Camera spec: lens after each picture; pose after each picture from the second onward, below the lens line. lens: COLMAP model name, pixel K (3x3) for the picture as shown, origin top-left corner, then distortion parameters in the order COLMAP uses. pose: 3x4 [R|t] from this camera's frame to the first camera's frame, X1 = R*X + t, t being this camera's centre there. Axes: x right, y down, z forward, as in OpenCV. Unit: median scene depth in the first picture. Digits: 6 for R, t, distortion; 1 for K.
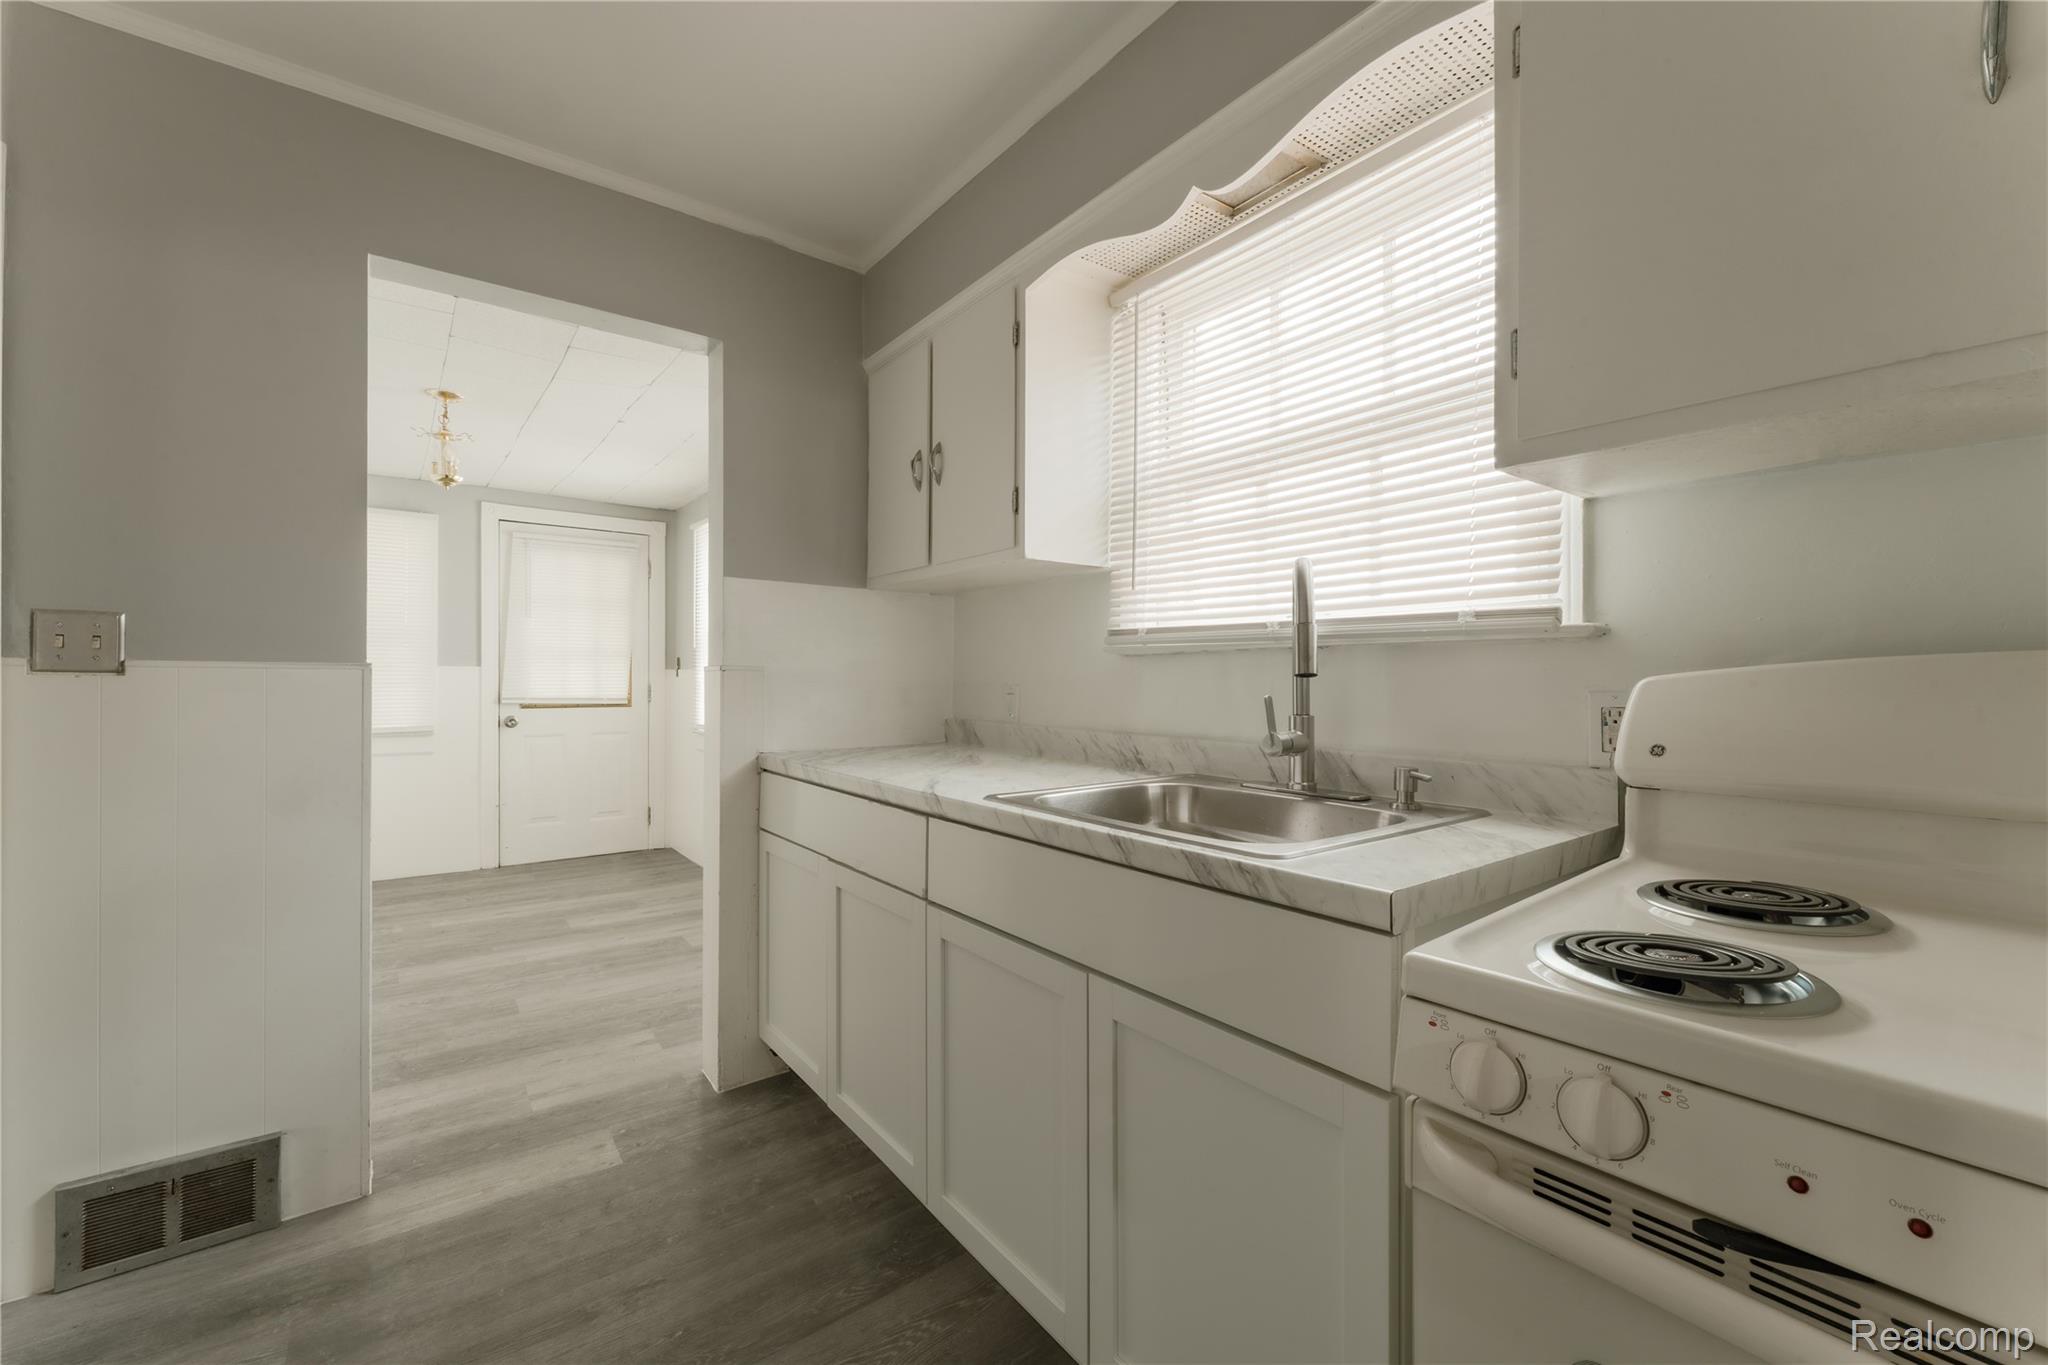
lens RADIAL K [[821.0, 0, 1010.8], [0, 821.0, 681.7], [0, 0, 1]] dist [-0.000560, 0.000273]
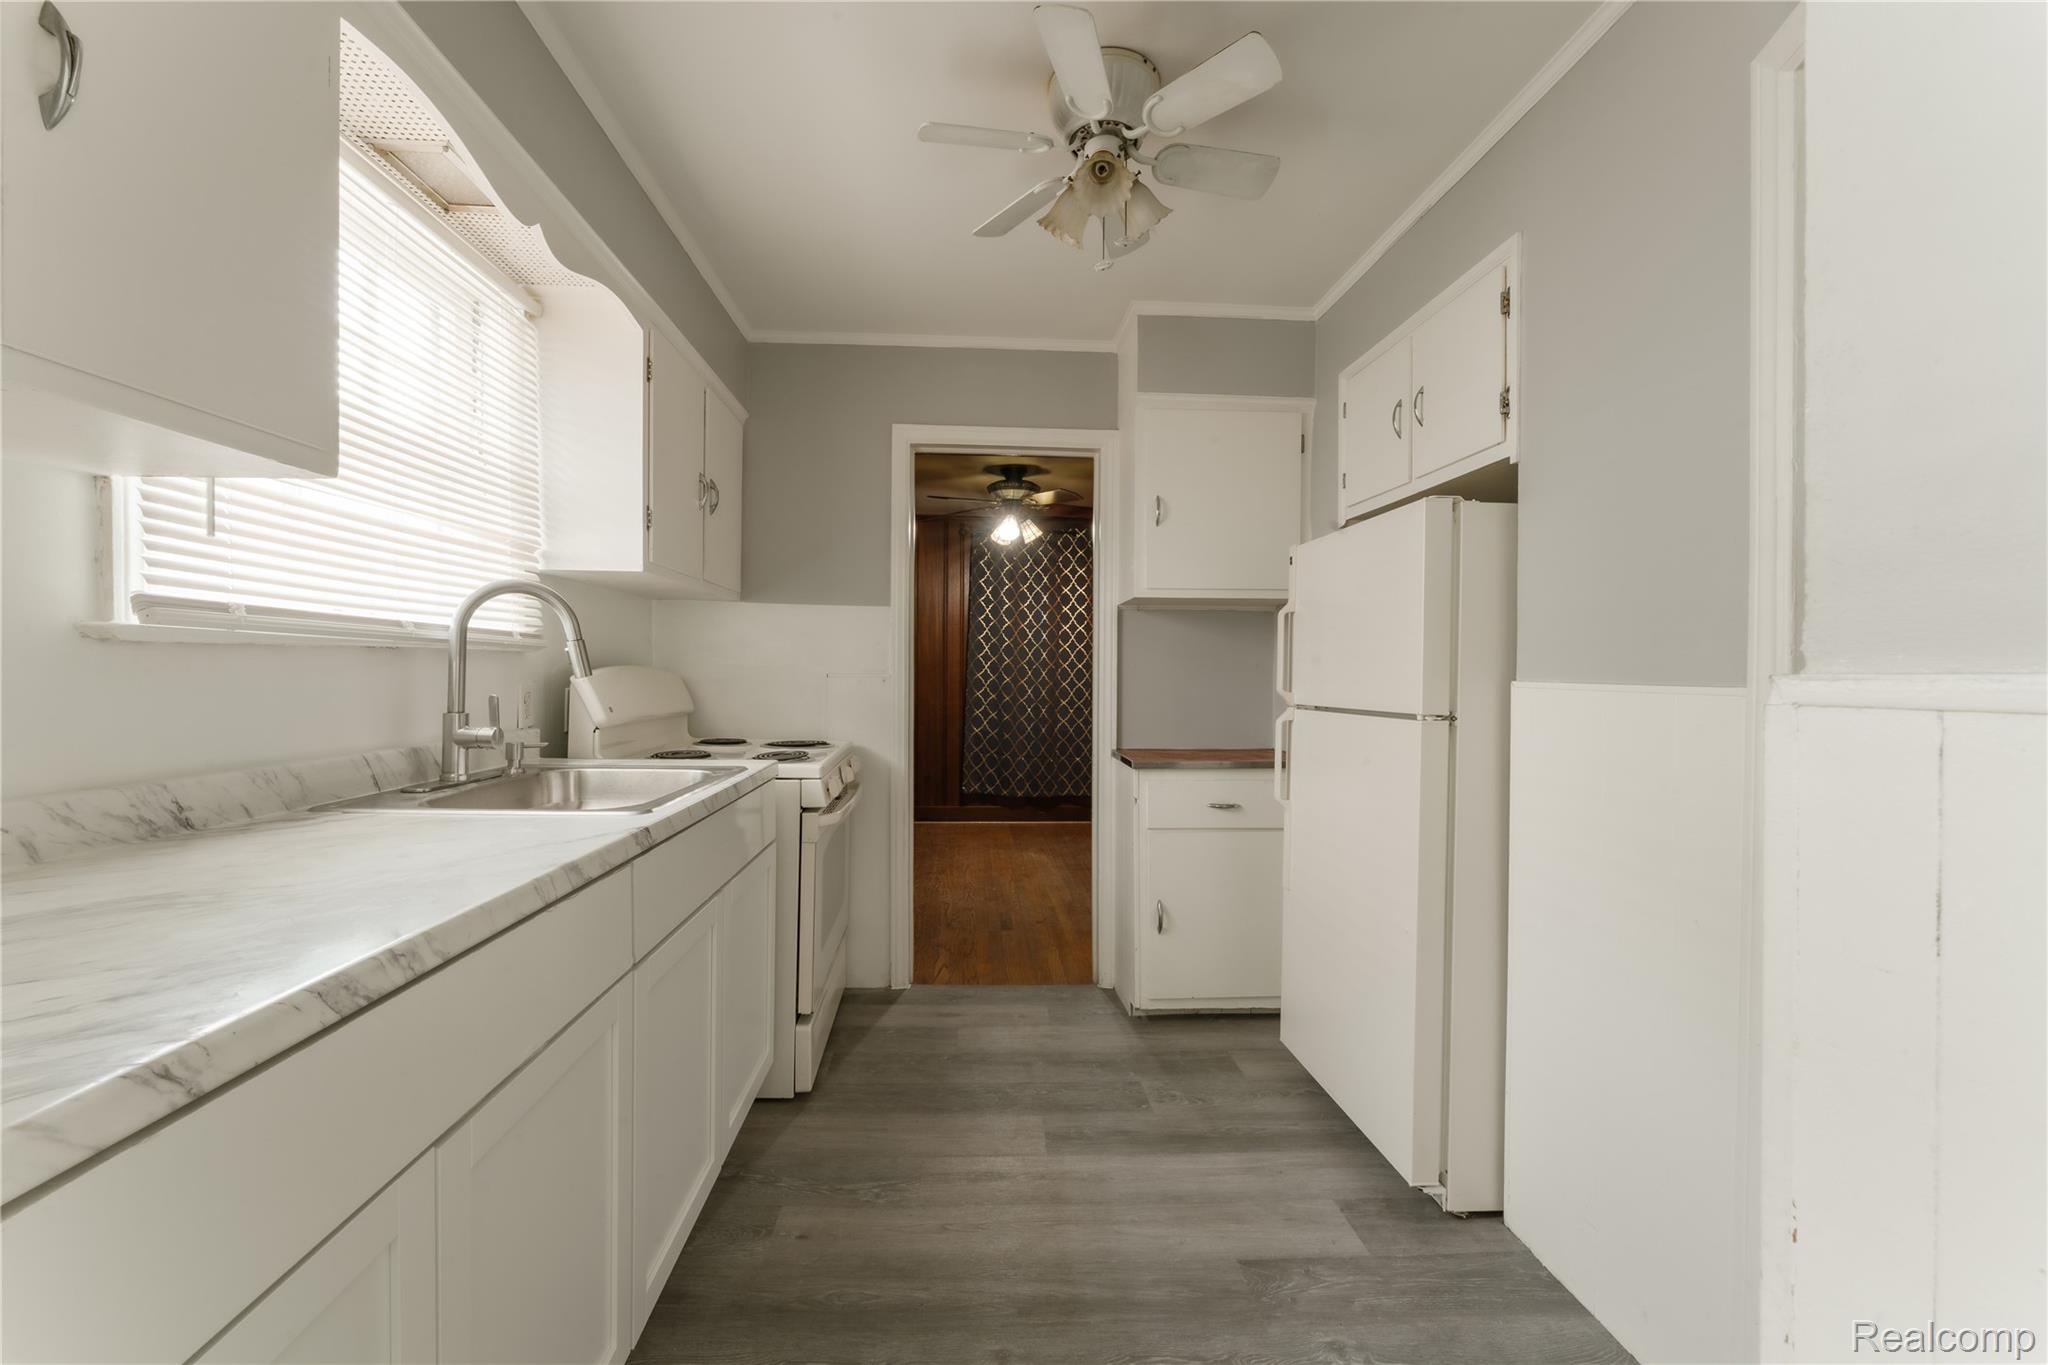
lens RADIAL K [[821.0, 0, 1010.8], [0, 821.0, 681.7], [0, 0, 1]] dist [-0.000560, 0.000273]
pose [[-0.834106, -0.018040, 0.551309, -0.681277], [-0.008829, 0.999774, 0.019357, -0.022140], [-0.551534, 0.011279, -0.834076, 1.189558]]
